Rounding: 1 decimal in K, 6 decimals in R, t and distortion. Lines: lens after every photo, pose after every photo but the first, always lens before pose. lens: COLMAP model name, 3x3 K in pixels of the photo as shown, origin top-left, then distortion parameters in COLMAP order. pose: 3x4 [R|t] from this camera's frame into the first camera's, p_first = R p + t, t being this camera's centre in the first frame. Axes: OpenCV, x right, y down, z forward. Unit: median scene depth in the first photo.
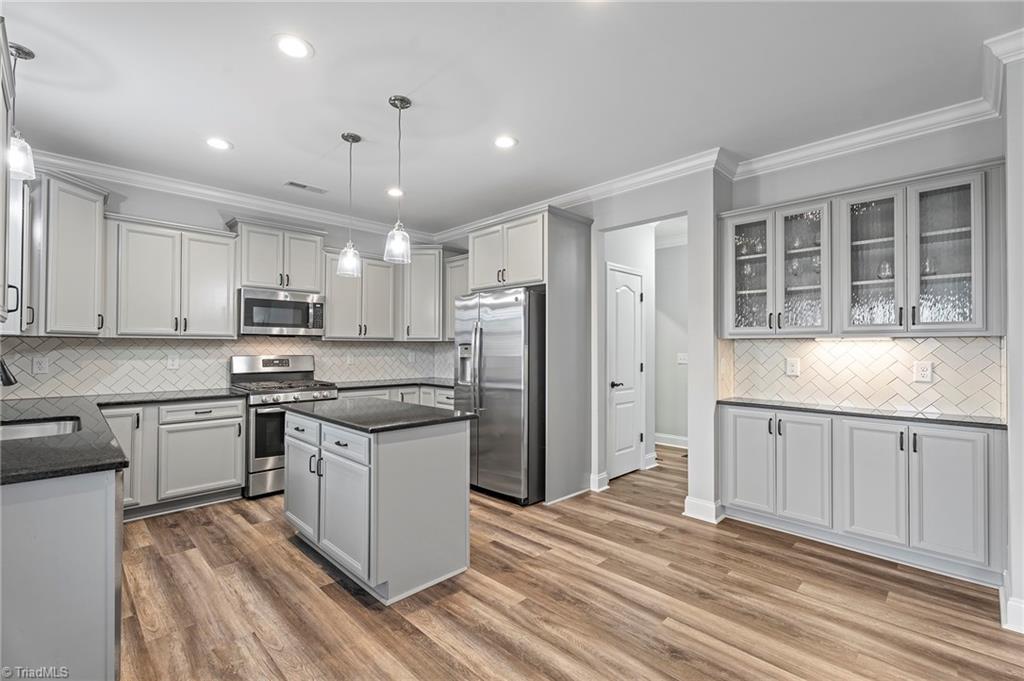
lens RADIAL K [[463.6, 0, 510.1], [0, 463.6, 344.1], [0, 0, 1]] dist [-0.012475, 0.001047]
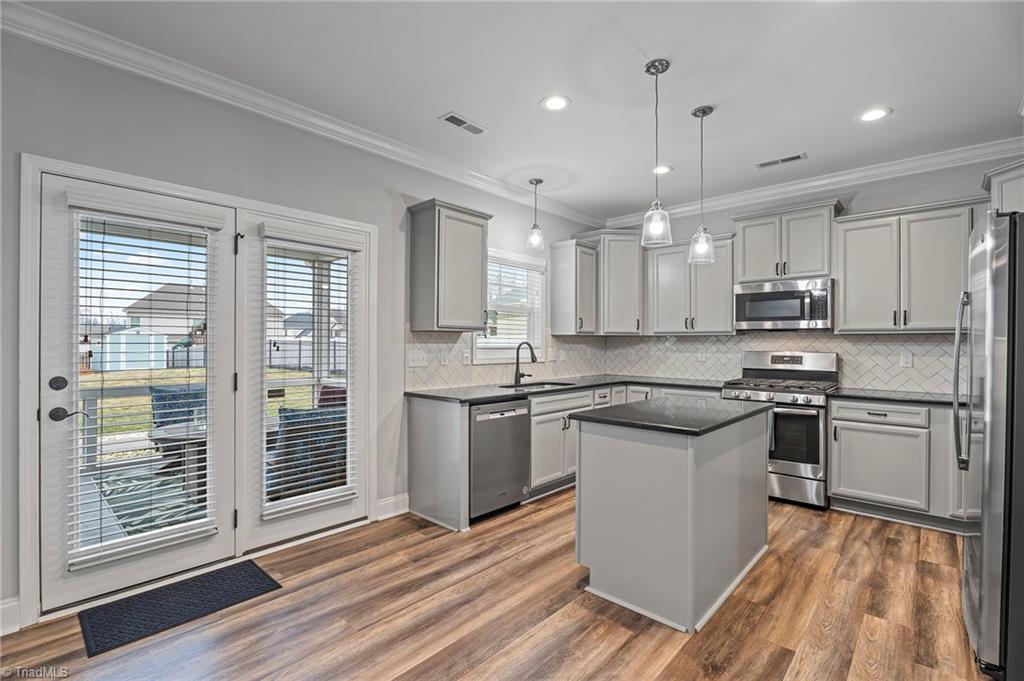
lens RADIAL K [[463.6, 0, 496.7], [0, 463.6, 342.6], [0, 0, 1]] dist [-0.012475, 0.001047]
pose [[0.008034, -0.001021, -0.999967, 0.718980], [0.005405, 0.999985, -0.000978, 0.008041], [0.999953, -0.005397, 0.008040, 0.738021]]
